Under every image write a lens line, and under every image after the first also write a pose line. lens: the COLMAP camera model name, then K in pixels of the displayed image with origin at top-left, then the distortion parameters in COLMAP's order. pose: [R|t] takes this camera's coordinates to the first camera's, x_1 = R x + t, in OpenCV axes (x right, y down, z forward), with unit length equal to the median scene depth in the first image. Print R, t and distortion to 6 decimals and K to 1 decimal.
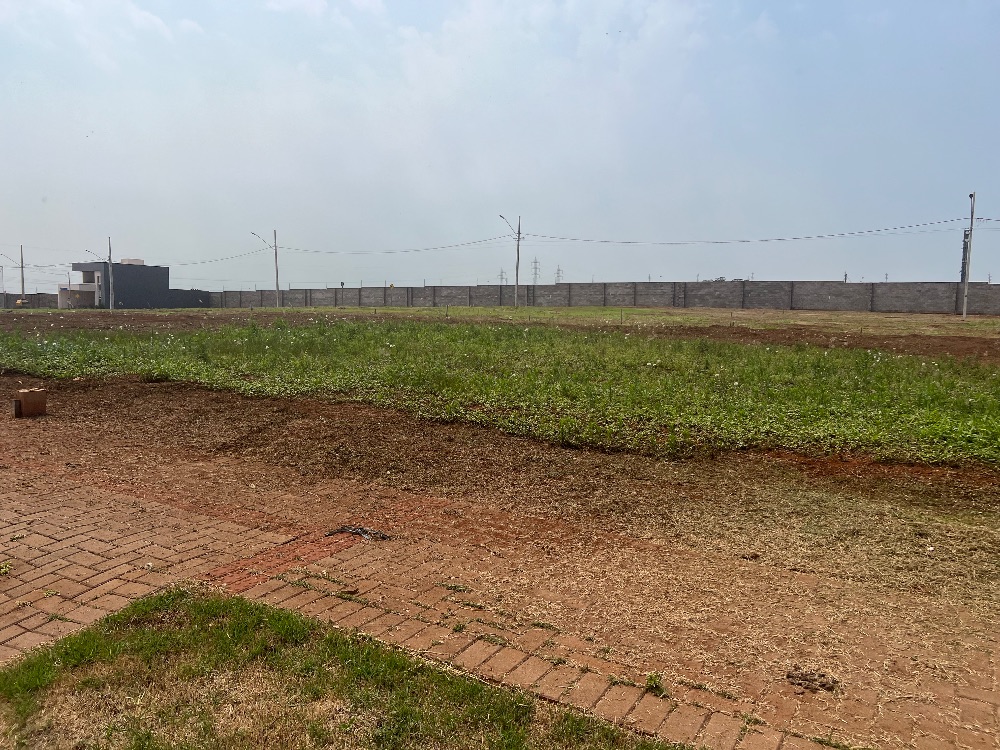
lens RADIAL K [[752.6, 0, 503.4], [0, 752.6, 378.4], [0, 0, 1]] dist [0.052625, -0.060735]
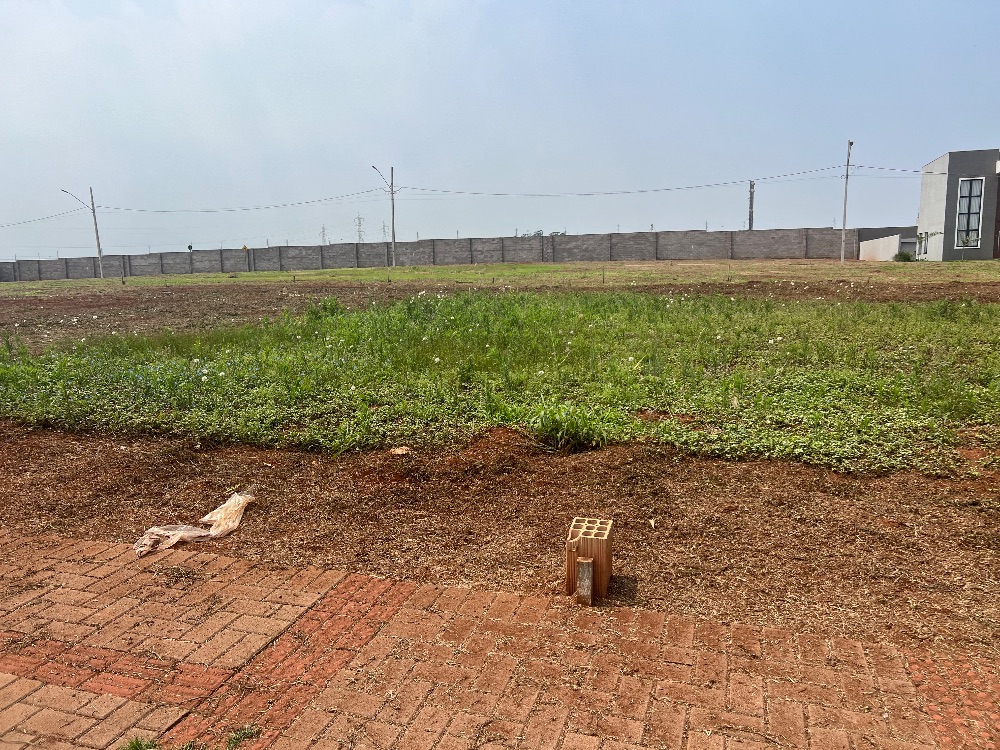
lens RADIAL K [[752.6, 0, 503.4], [0, 752.6, 378.4], [0, 0, 1]] dist [0.052625, -0.060735]
pose [[0.966901, -0.072985, 0.244491, -0.337729], [0.059363, 0.996269, 0.062638, -0.039361], [-0.248151, -0.046051, 0.967626, 0.300710]]
